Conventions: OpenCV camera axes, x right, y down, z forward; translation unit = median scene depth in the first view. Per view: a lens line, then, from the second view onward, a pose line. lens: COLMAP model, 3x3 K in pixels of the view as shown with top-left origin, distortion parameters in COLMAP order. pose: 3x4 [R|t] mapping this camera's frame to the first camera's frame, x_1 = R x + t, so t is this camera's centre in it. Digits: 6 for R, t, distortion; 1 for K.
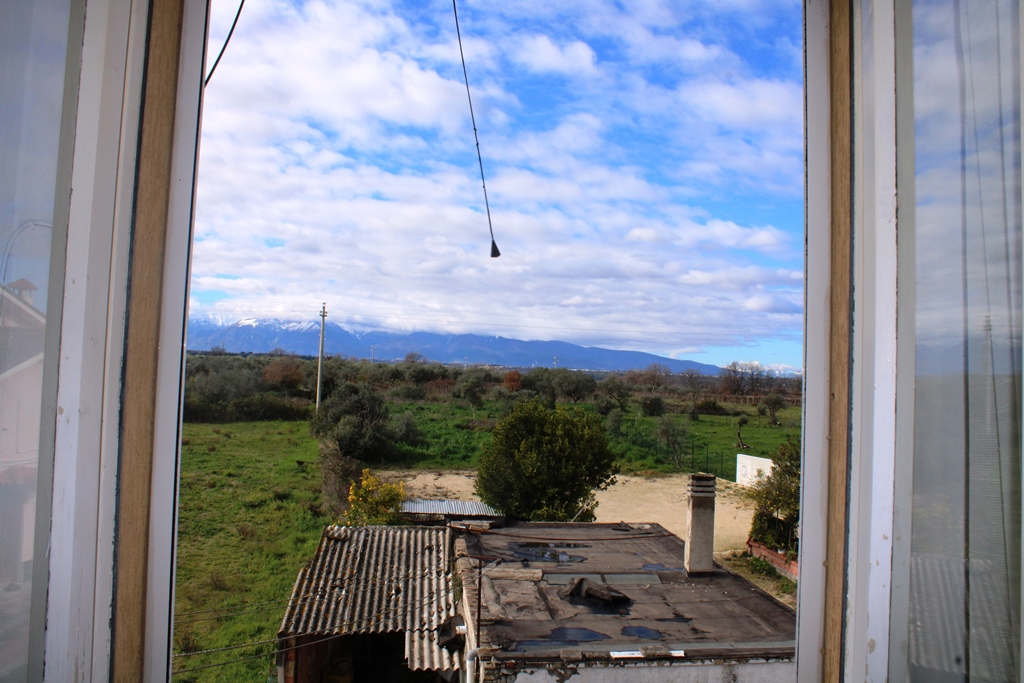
lens RADIAL K [[845.6, 0, 513.2], [0, 845.6, 328.7], [0, 0, 1]] dist [-0.182073, 0.174722]
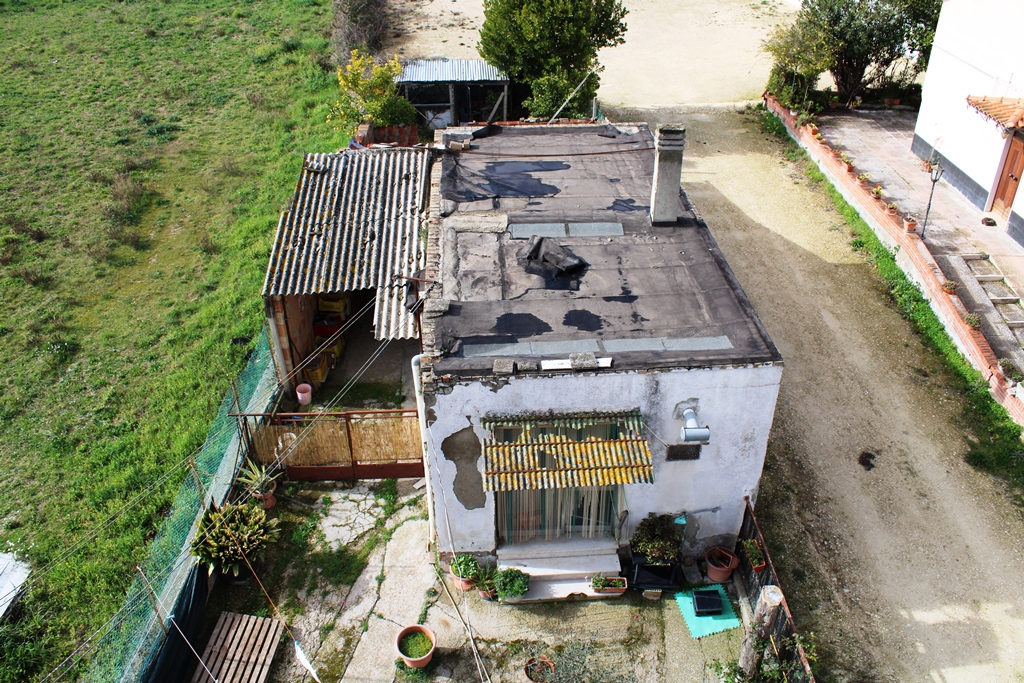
lens RADIAL K [[845.6, 0, 513.2], [0, 845.6, 328.7], [0, 0, 1]] dist [-0.182073, 0.174722]
pose [[0.997864, -0.012005, -0.064212, 0.099471], [0.047031, 0.814231, 0.578632, -0.183826], [0.045337, -0.580416, 0.813057, 0.082826]]
